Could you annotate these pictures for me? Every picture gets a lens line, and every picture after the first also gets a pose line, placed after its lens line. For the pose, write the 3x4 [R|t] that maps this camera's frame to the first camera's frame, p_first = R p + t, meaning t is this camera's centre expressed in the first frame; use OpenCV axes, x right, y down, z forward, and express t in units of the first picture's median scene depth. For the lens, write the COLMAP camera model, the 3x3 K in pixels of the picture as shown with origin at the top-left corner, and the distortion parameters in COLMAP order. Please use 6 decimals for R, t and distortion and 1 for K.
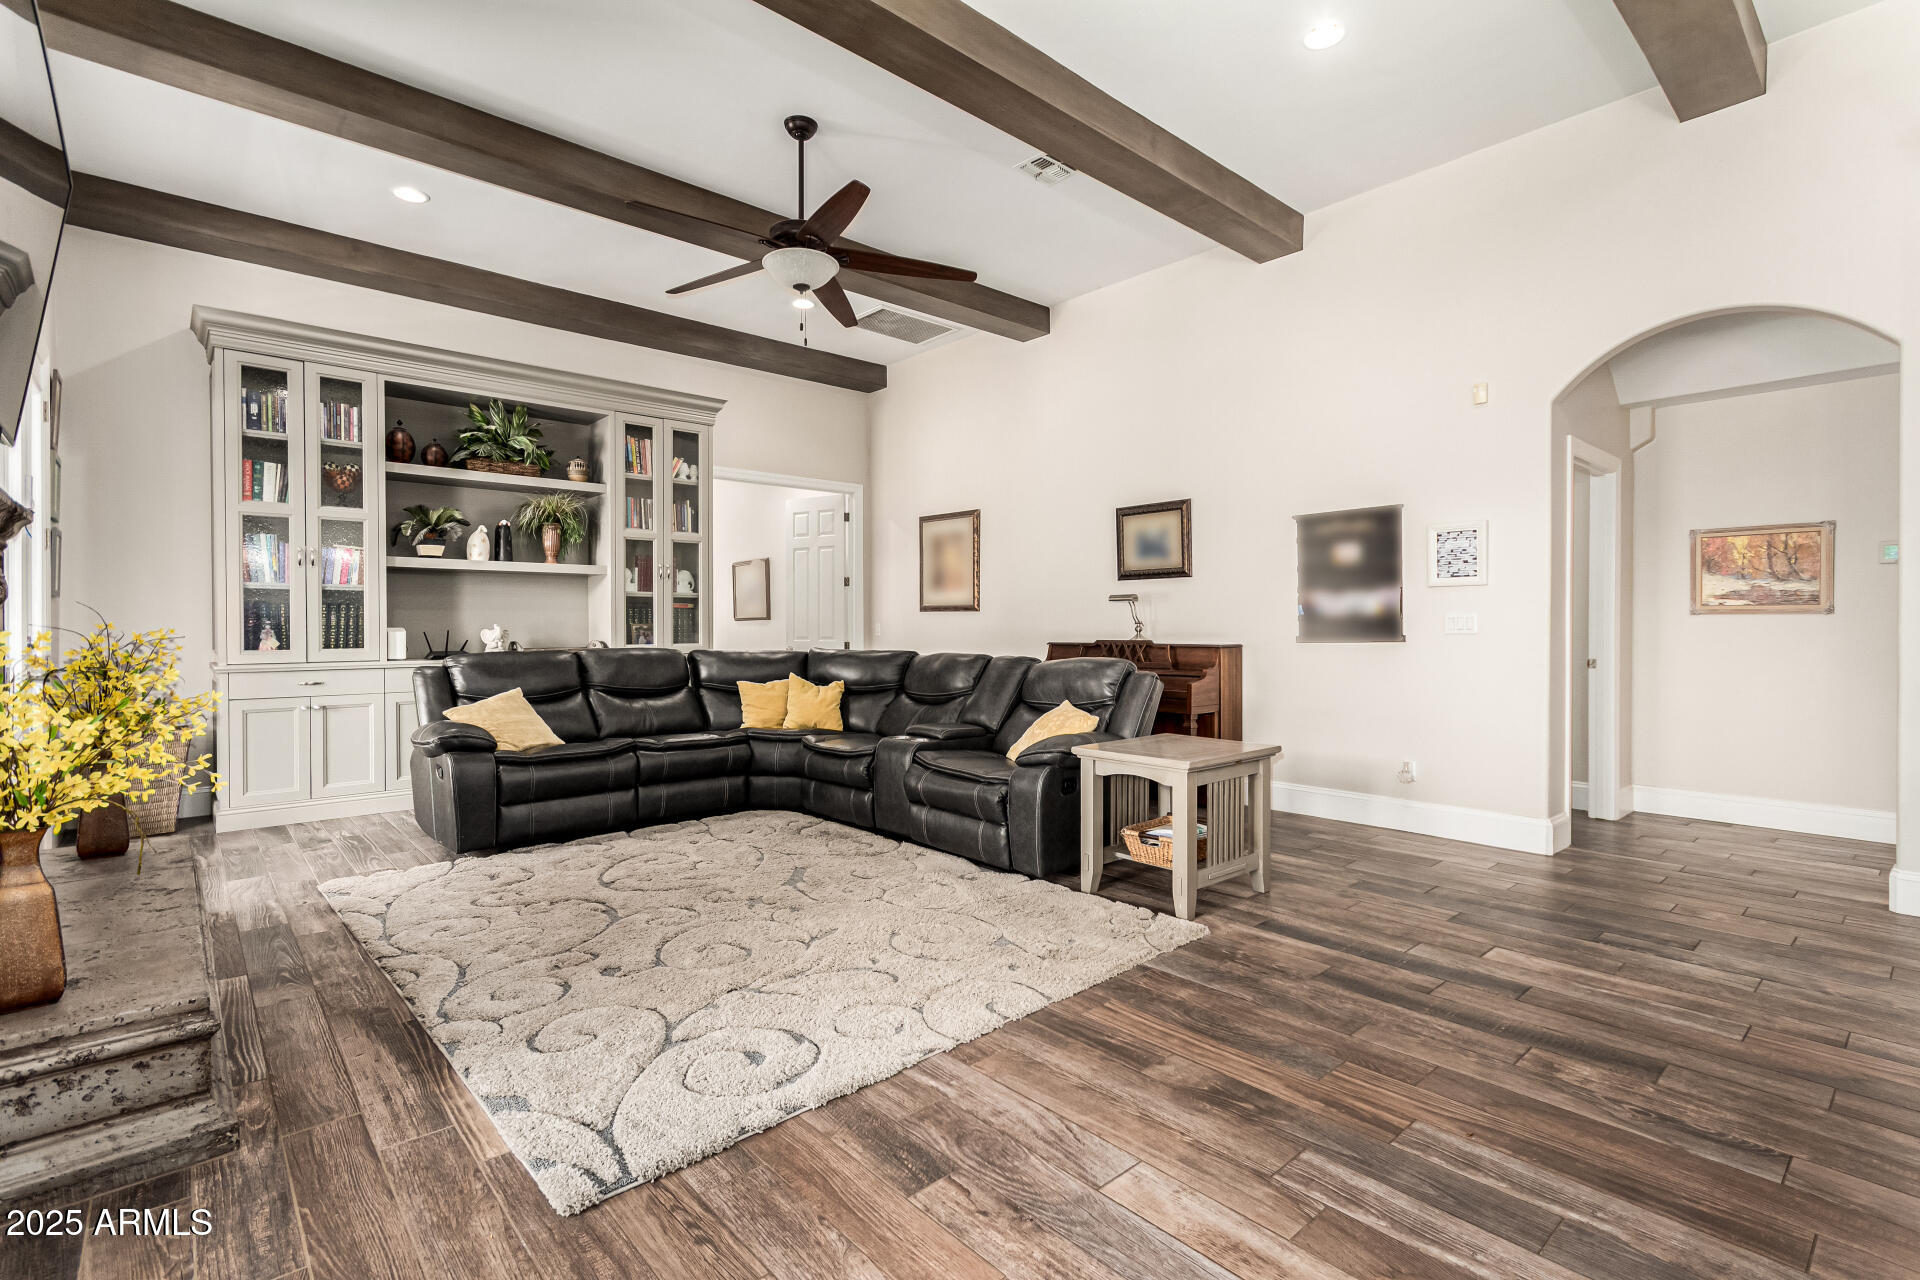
lens RADIAL K [[891.1, 0, 957.9], [0, 891.1, 639.7], [0, 0, 1]] dist [-0.000250, 0.001873]
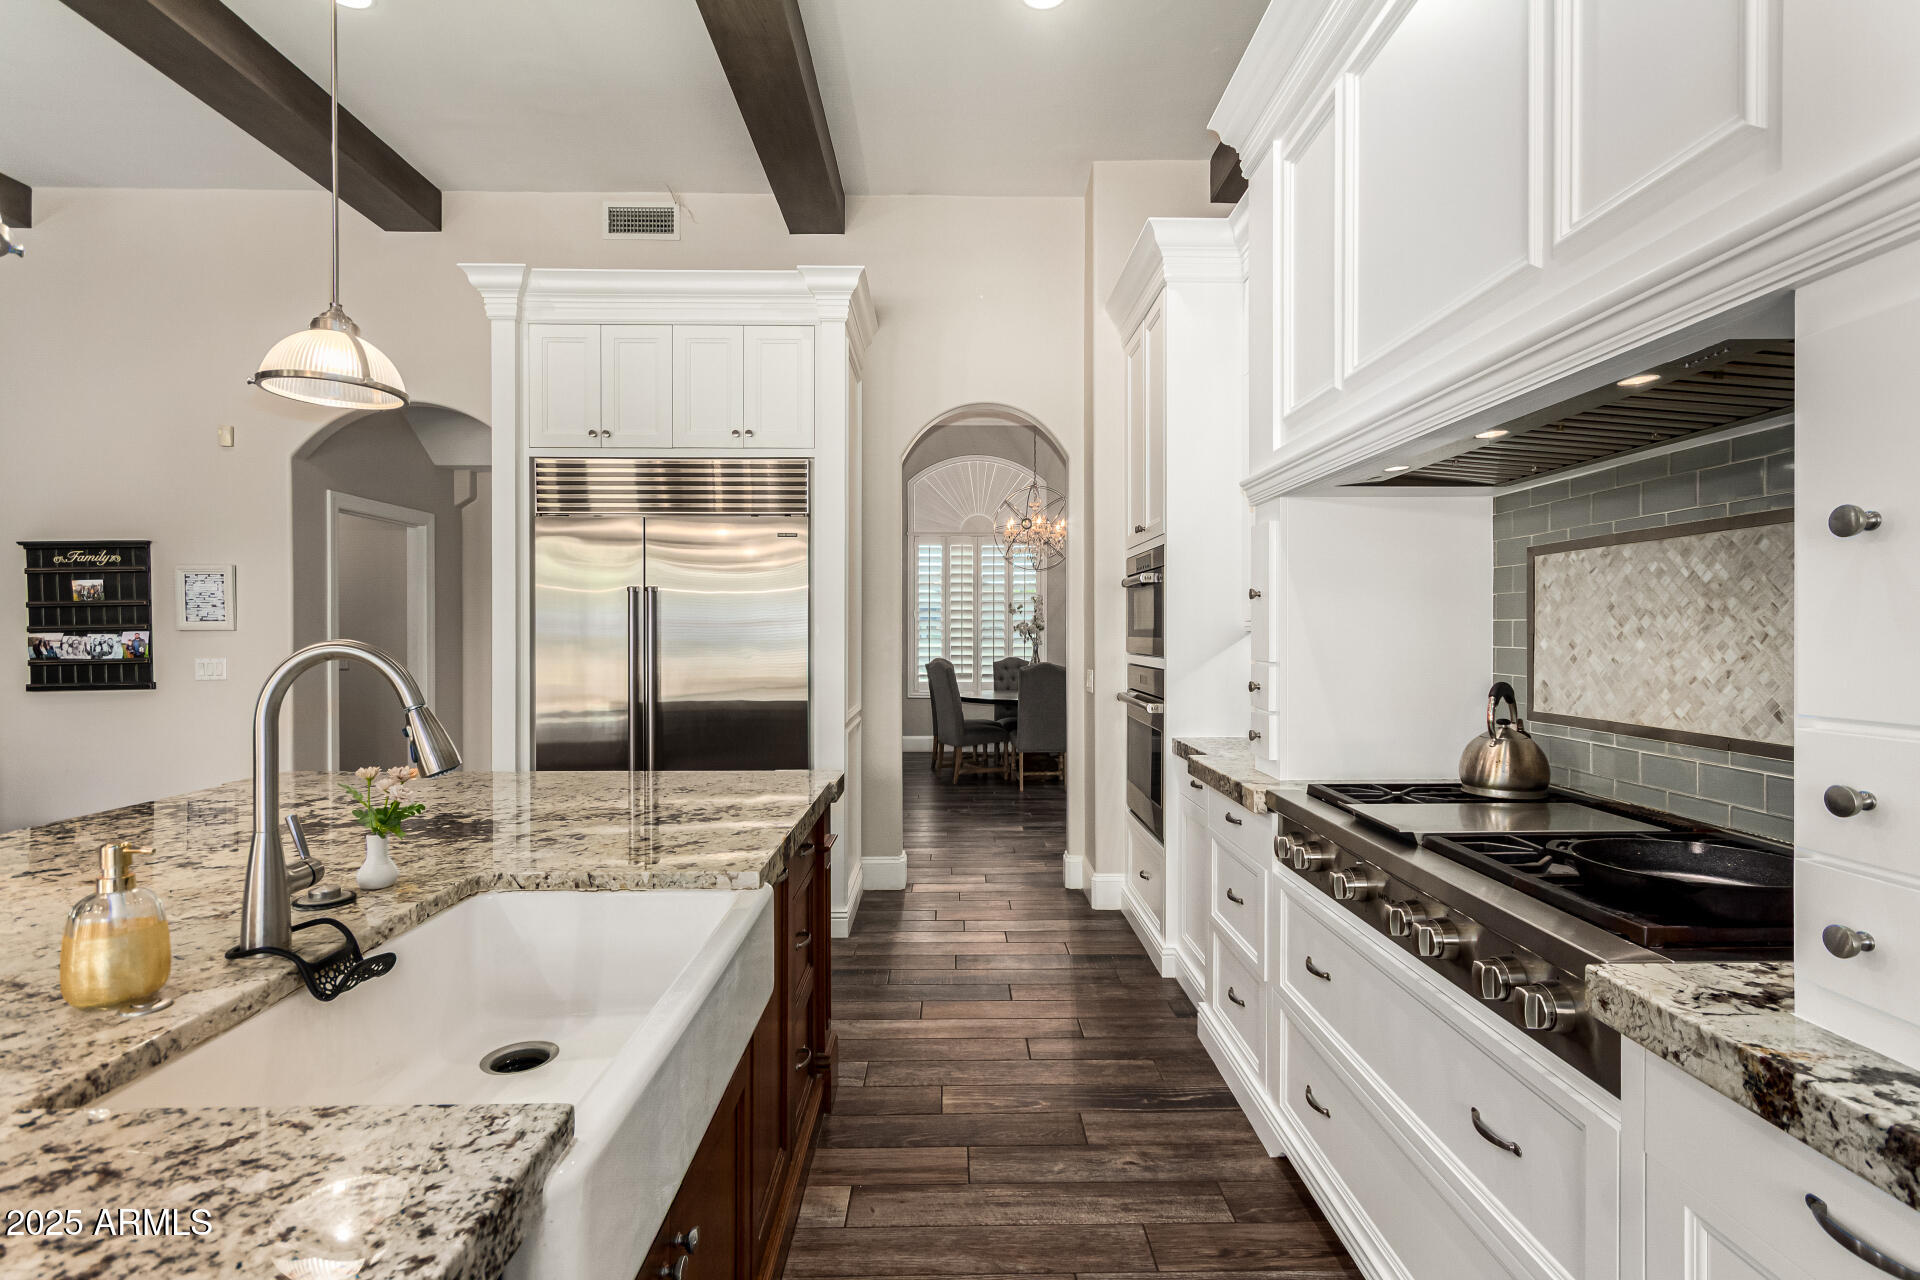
lens RADIAL K [[891.1, 0, 970.6], [0, 891.1, 640.8], [0, 0, 1]] dist [-0.000250, 0.001873]
pose [[0.638736, -0.008236, 0.769382, 0.310252], [0.011814, 0.999930, 0.000896, -0.036168], [-0.769335, 0.008517, 0.638789, -0.228903]]
